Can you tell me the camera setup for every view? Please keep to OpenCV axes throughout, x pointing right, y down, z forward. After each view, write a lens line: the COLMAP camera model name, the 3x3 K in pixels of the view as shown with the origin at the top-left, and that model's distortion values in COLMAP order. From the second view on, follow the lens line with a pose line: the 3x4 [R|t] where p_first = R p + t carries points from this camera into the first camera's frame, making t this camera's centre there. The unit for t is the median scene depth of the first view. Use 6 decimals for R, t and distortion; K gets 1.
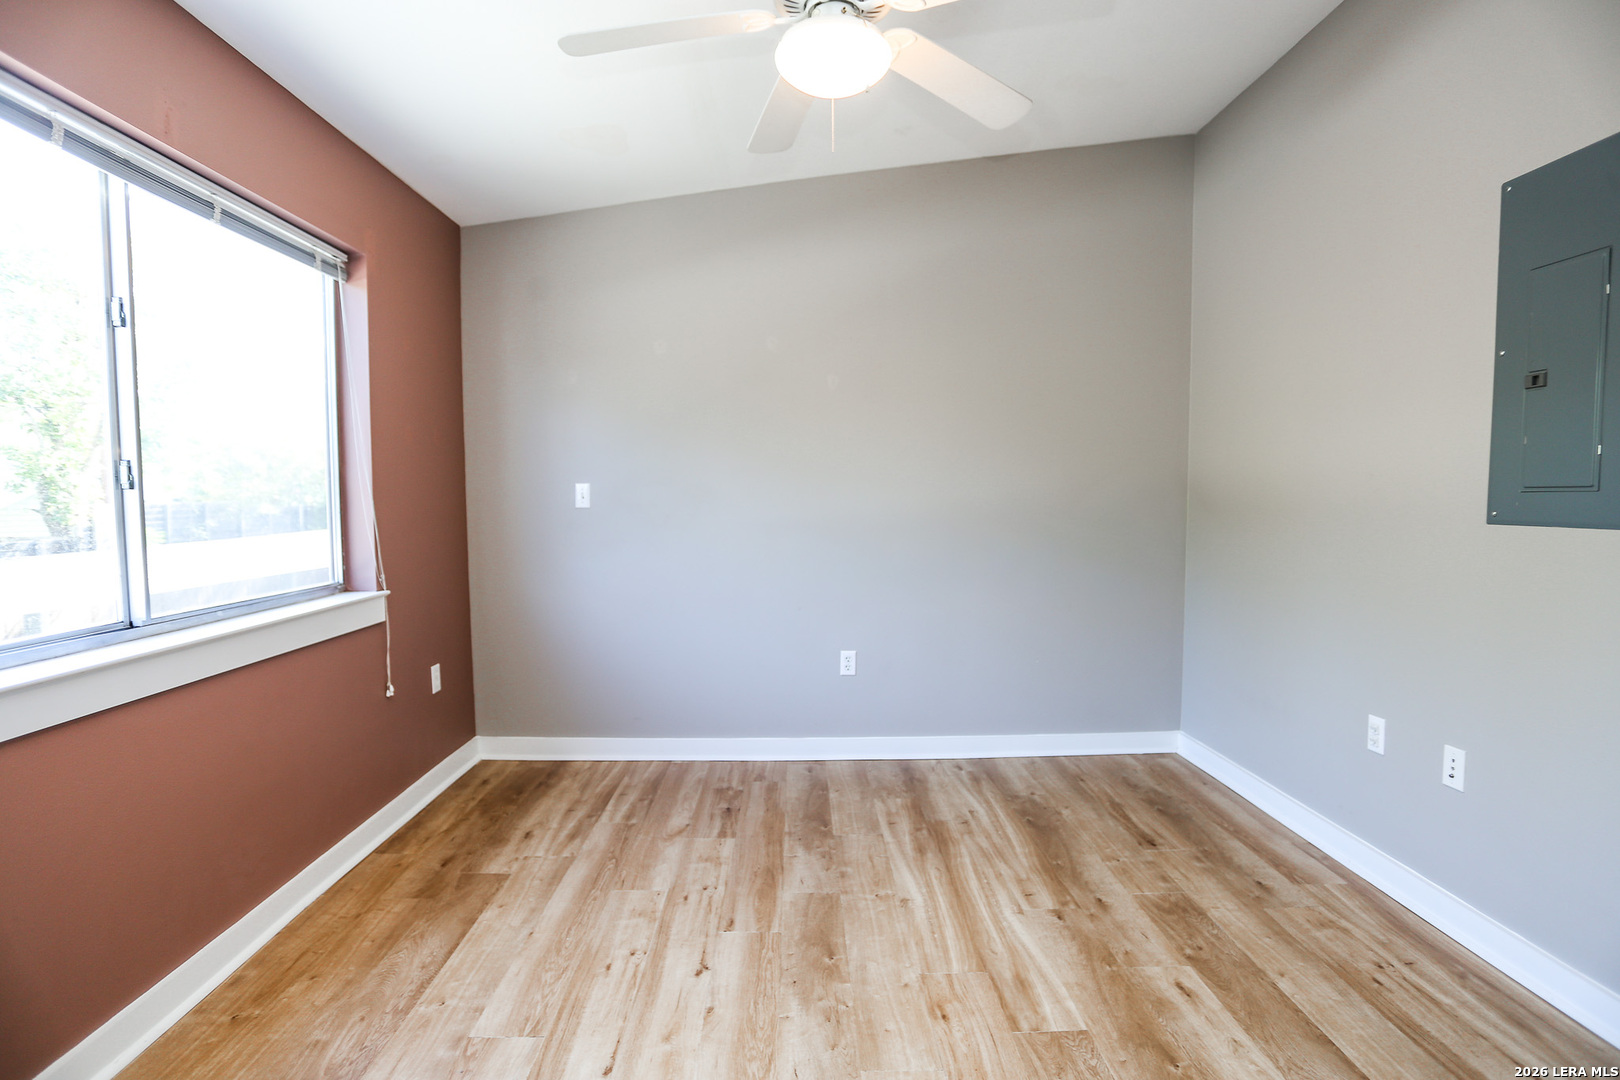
lens RADIAL K [[783.2, 0, 797.1], [0, 783.2, 538.7], [0, 0, 1]] dist [-0.072357, 0.030537]
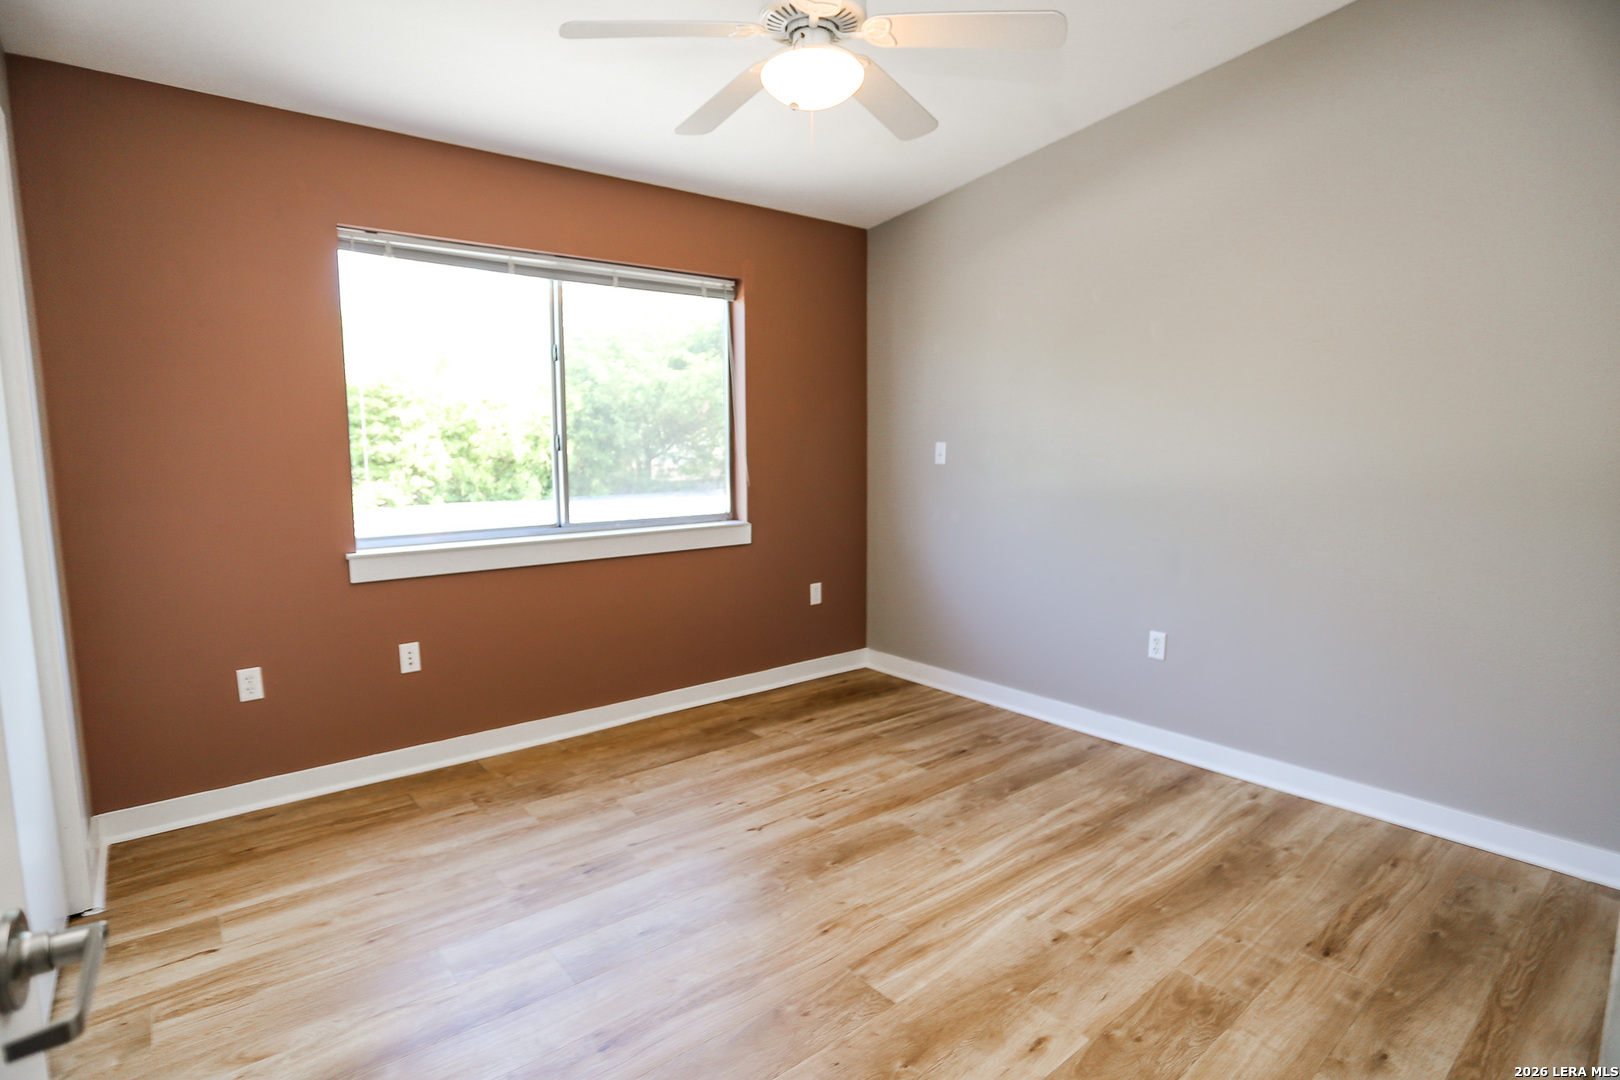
lens RADIAL K [[783.2, 0, 797.1], [0, 783.2, 538.7], [0, 0, 1]] dist [-0.072357, 0.030537]
pose [[0.638660, 0.092594, -0.763897, 0.618501], [-0.042219, 0.995455, 0.085365, -0.027393], [0.768330, -0.022268, 0.639667, 0.162374]]
